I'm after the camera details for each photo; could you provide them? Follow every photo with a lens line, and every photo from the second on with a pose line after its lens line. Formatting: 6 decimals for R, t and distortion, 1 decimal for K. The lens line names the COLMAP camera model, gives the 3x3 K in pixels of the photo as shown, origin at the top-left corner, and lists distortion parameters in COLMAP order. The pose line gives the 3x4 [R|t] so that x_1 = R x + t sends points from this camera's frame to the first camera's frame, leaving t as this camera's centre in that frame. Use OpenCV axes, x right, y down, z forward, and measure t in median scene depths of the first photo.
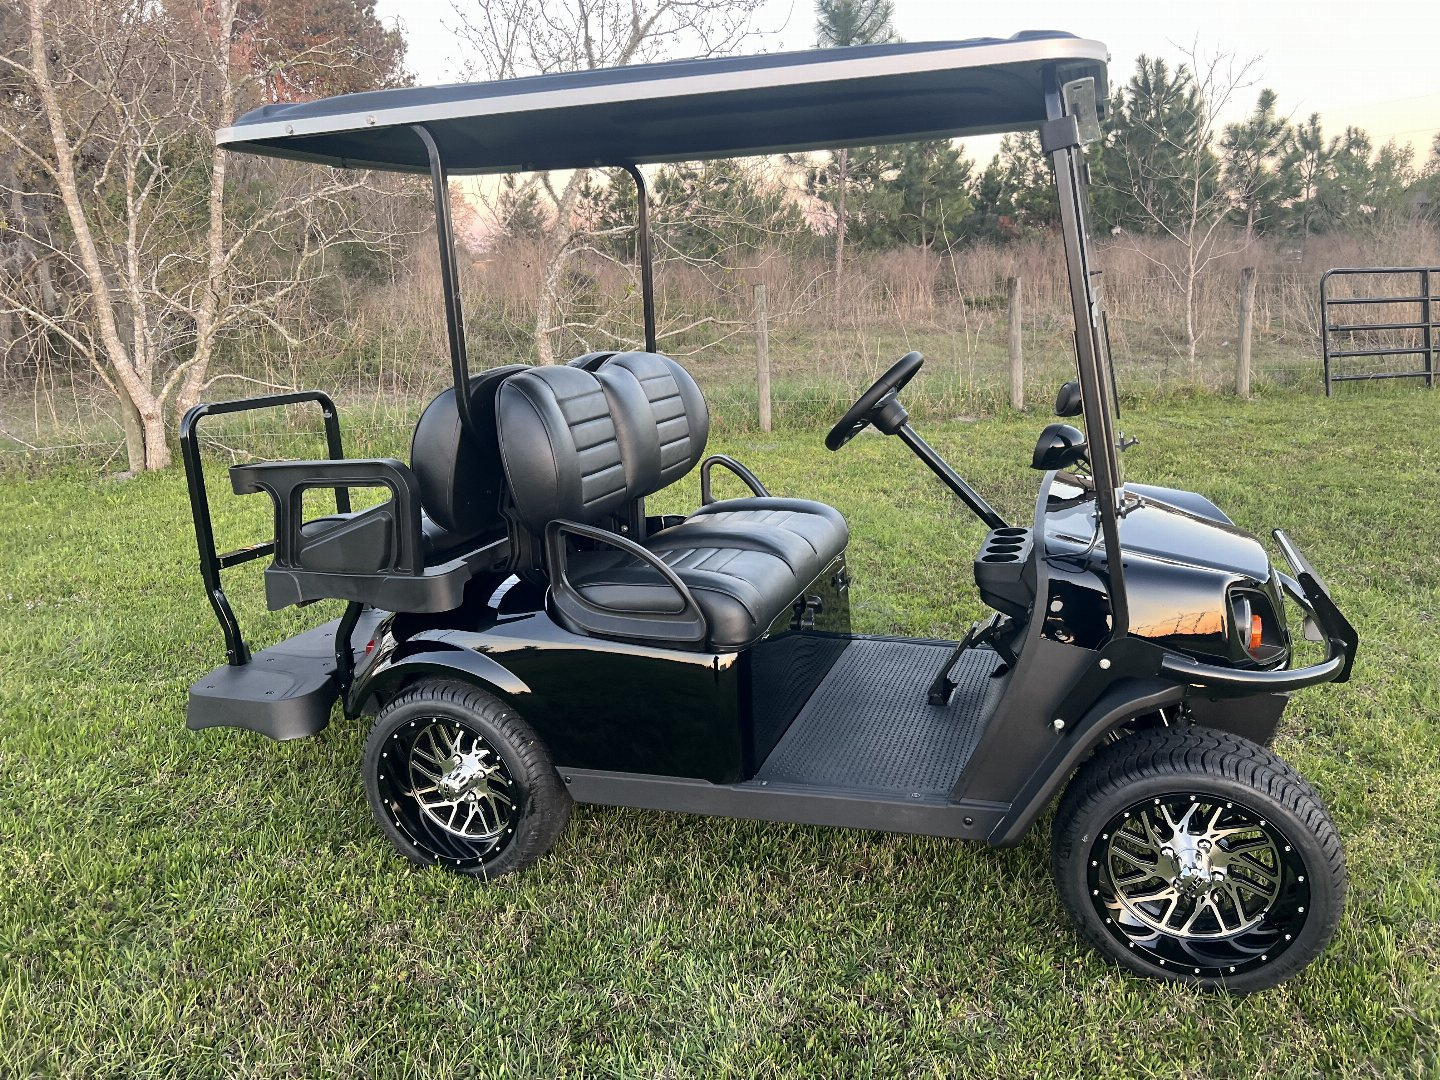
lens RADIAL K [[1082.8, 0, 717.2], [0, 1082.8, 528.0], [0, 0, 1]] dist [0.029931, -0.030270]
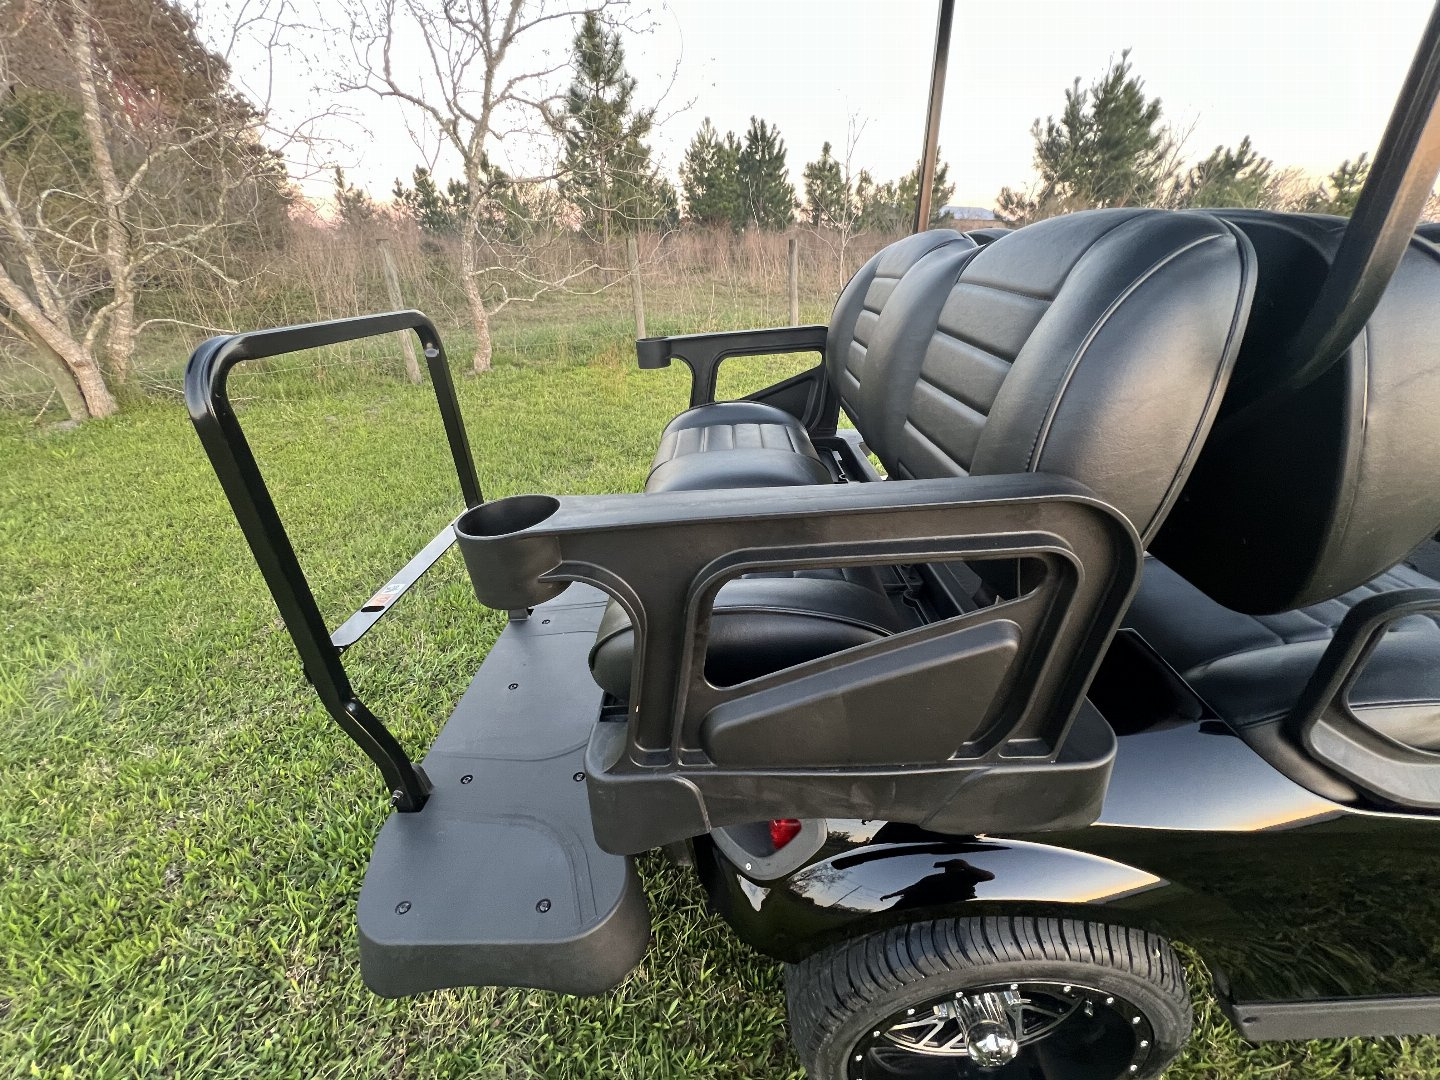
lens RADIAL K [[578.8, 0, 716.1], [0, 578.8, 545.1], [0, 0, 1]] dist [-0.001128, -0.000252]
pose [[0.944321, -0.136892, 0.299198, -0.421388], [0.064638, 0.968805, 0.239247, -0.084890], [-0.322615, -0.206586, 0.923711, 0.806164]]
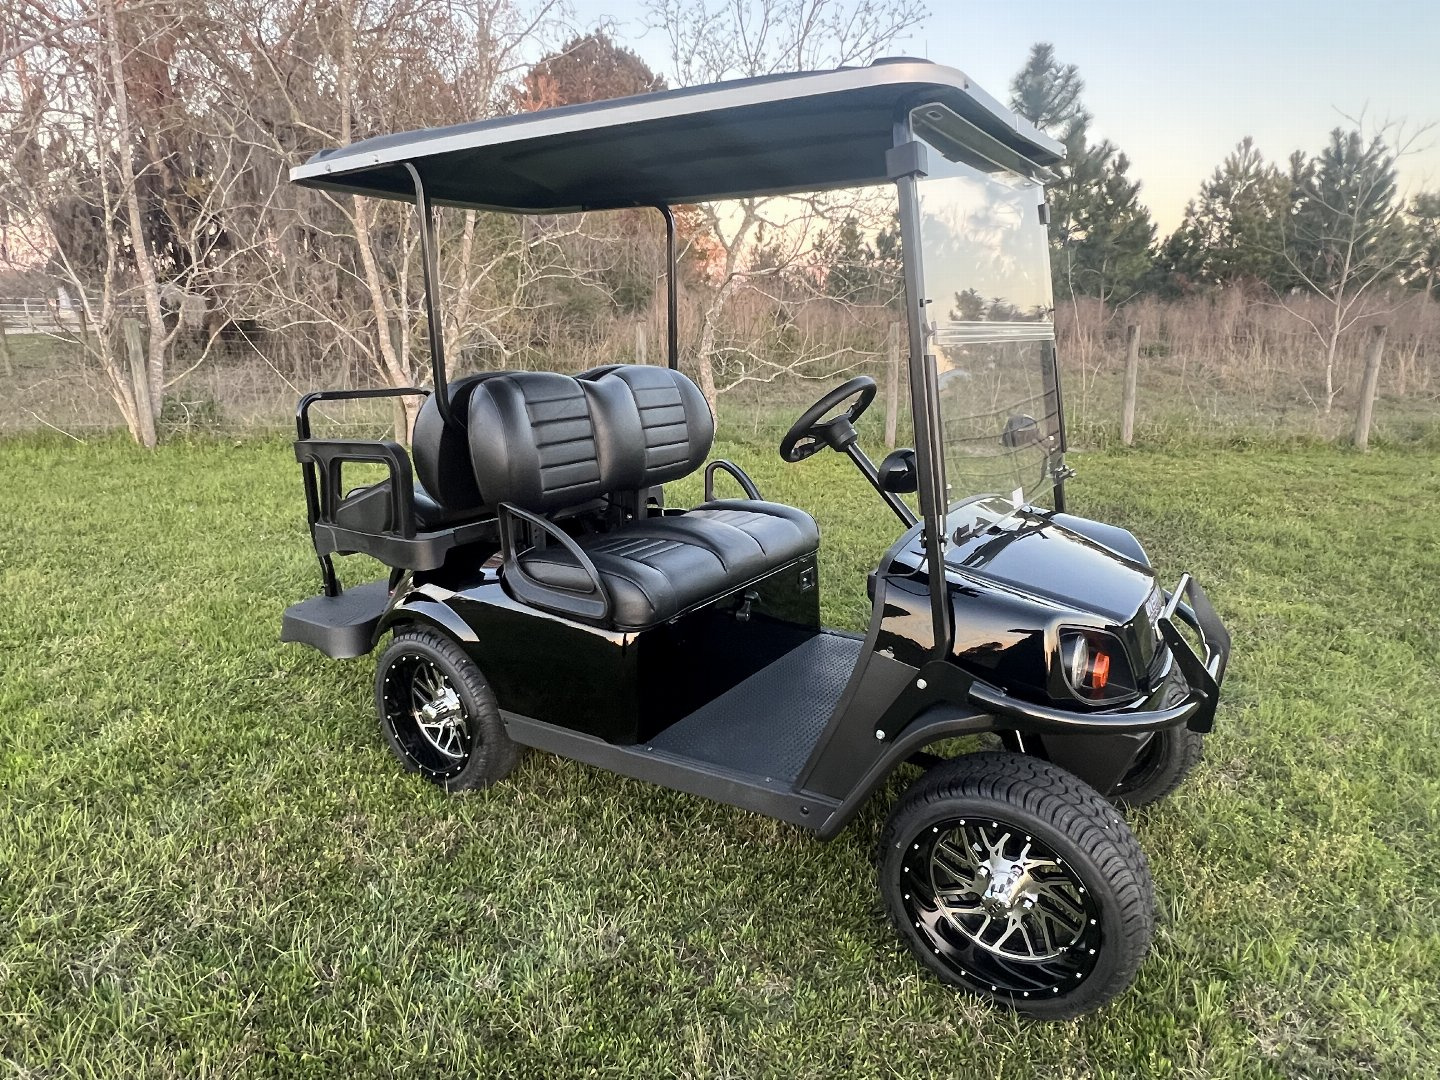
lens RADIAL K [[869.3, 0, 704.9], [0, 869.3, 551.2], [0, 0, 1]] dist [-0.002269, 0.000174]
pose [[0.969615, 0.095872, -0.225068, 0.253284], [-0.087501, 0.995060, 0.046901, -0.016558], [0.228453, -0.025782, 0.973214, 0.115969]]
